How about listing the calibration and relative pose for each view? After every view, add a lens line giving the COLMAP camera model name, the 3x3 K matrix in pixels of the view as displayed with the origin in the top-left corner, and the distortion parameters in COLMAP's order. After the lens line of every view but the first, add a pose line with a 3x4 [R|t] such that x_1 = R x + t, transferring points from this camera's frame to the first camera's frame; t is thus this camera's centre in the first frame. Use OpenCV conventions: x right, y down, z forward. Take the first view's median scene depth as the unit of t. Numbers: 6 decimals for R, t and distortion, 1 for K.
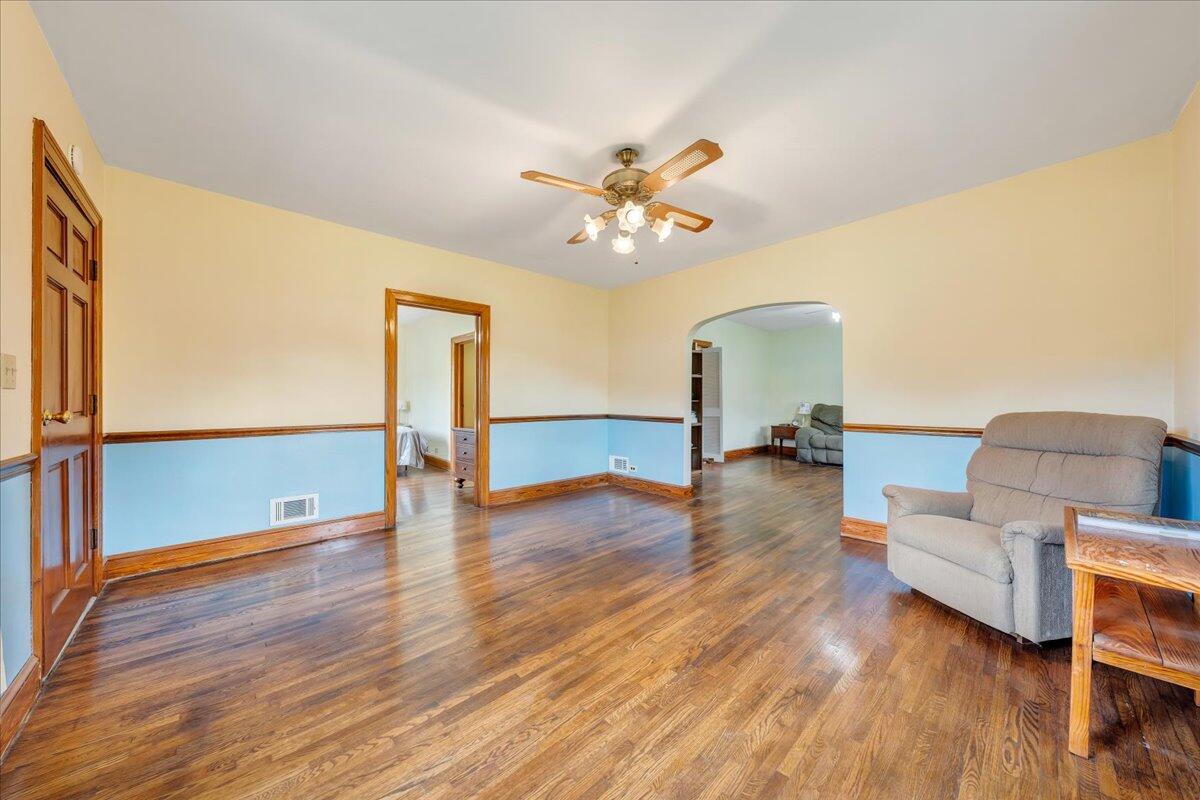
lens RADIAL K [[409.4, 0, 599.9], [0, 409.4, 395.0], [0, 0, 1]] dist [-0.000682, -0.000020]
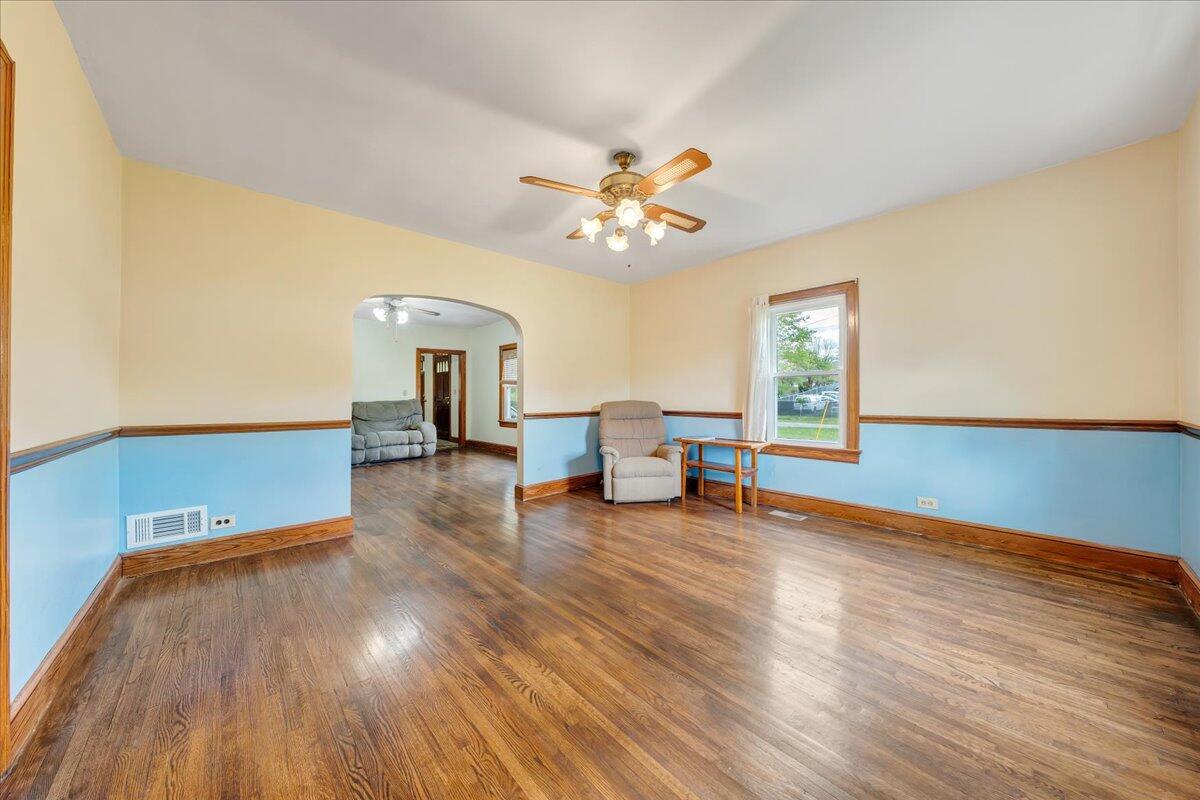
lens RADIAL K [[409.4, 0, 599.9], [0, 409.4, 395.0], [0, 0, 1]] dist [-0.000682, -0.000020]
pose [[0.016897, 0.004780, 0.999846, -0.984564], [-0.007180, 0.999963, -0.004659, 0.020520], [-0.999831, -0.007100, 0.016930, 1.056179]]
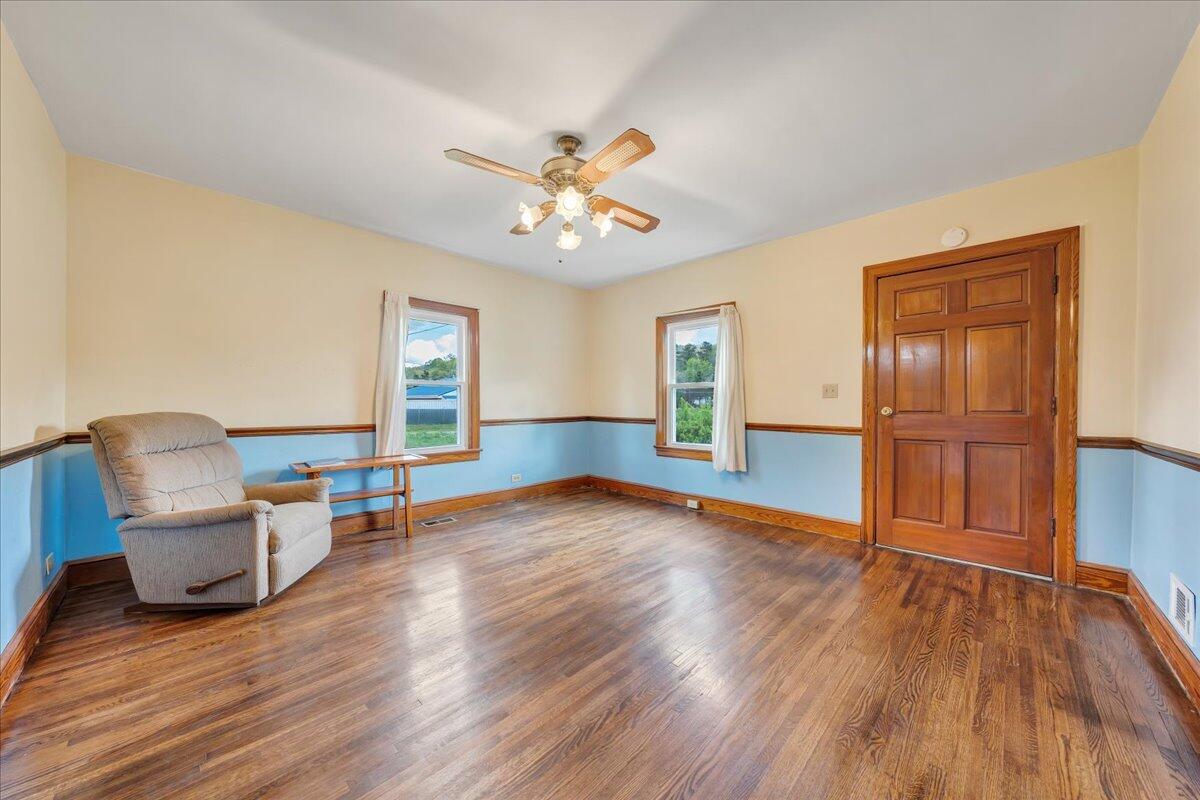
lens RADIAL K [[421.4, 0, 596.1], [0, 421.4, 409.5], [0, 0, 1]] dist [-0.001744, -0.000115]
pose [[-0.999320, 0.000031, -0.036864, 0.039546], [-0.000016, 0.999999, 0.001258, 0.029586], [0.036864, 0.001258, -0.999320, 2.008715]]
